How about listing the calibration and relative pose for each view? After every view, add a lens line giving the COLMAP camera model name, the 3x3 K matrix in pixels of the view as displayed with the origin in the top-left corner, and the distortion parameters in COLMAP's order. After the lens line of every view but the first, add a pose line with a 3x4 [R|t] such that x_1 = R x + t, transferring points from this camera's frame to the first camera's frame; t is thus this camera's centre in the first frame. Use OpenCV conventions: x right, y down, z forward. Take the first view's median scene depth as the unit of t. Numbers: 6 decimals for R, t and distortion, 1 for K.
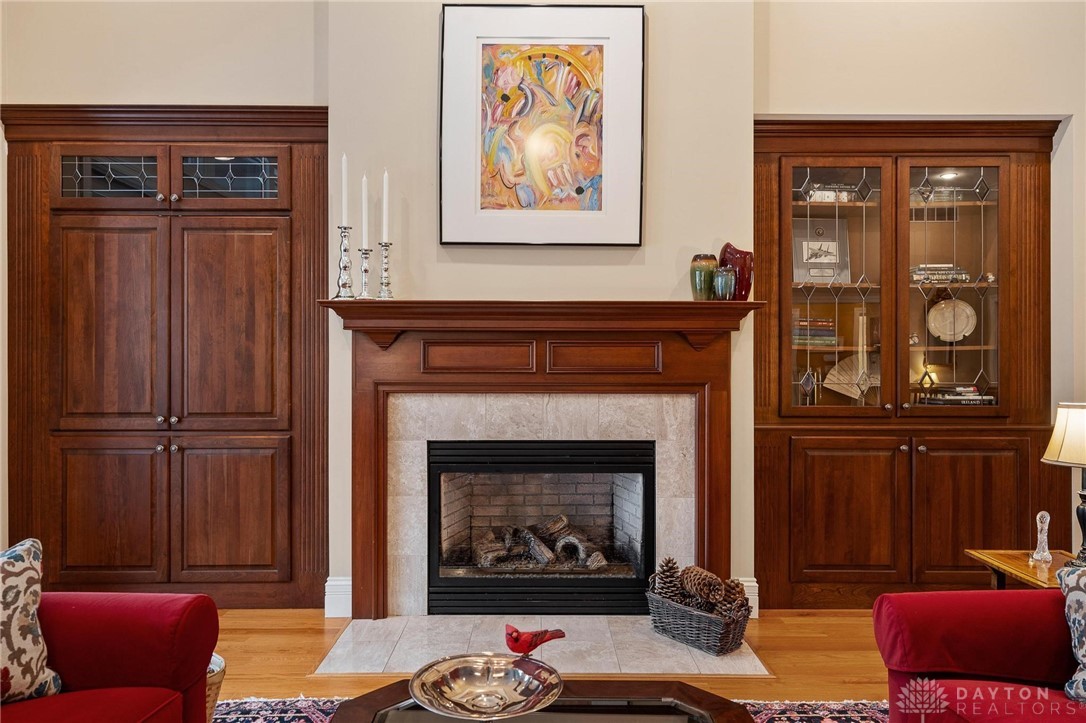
lens RADIAL K [[705.4, 0, 541.2], [0, 705.4, 364.0], [0, 0, 1]] dist [0.011521, -0.000057]
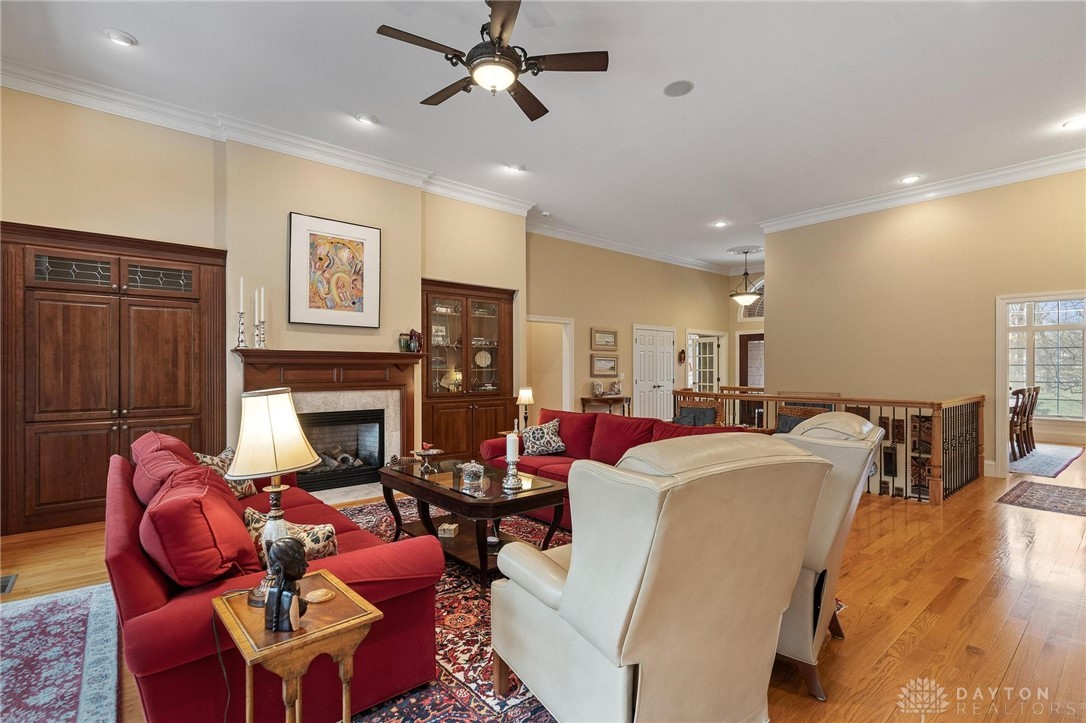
lens RADIAL K [[501.2, 0, 534.3], [0, 501.2, 363.1], [0, 0, 1]] dist [-0.003446, 0.000220]
pose [[0.768936, 0.006168, 0.639296, -0.528349], [-0.002869, 0.999977, -0.006197, -0.039027], [-0.639320, 0.002931, 0.768935, -0.632462]]
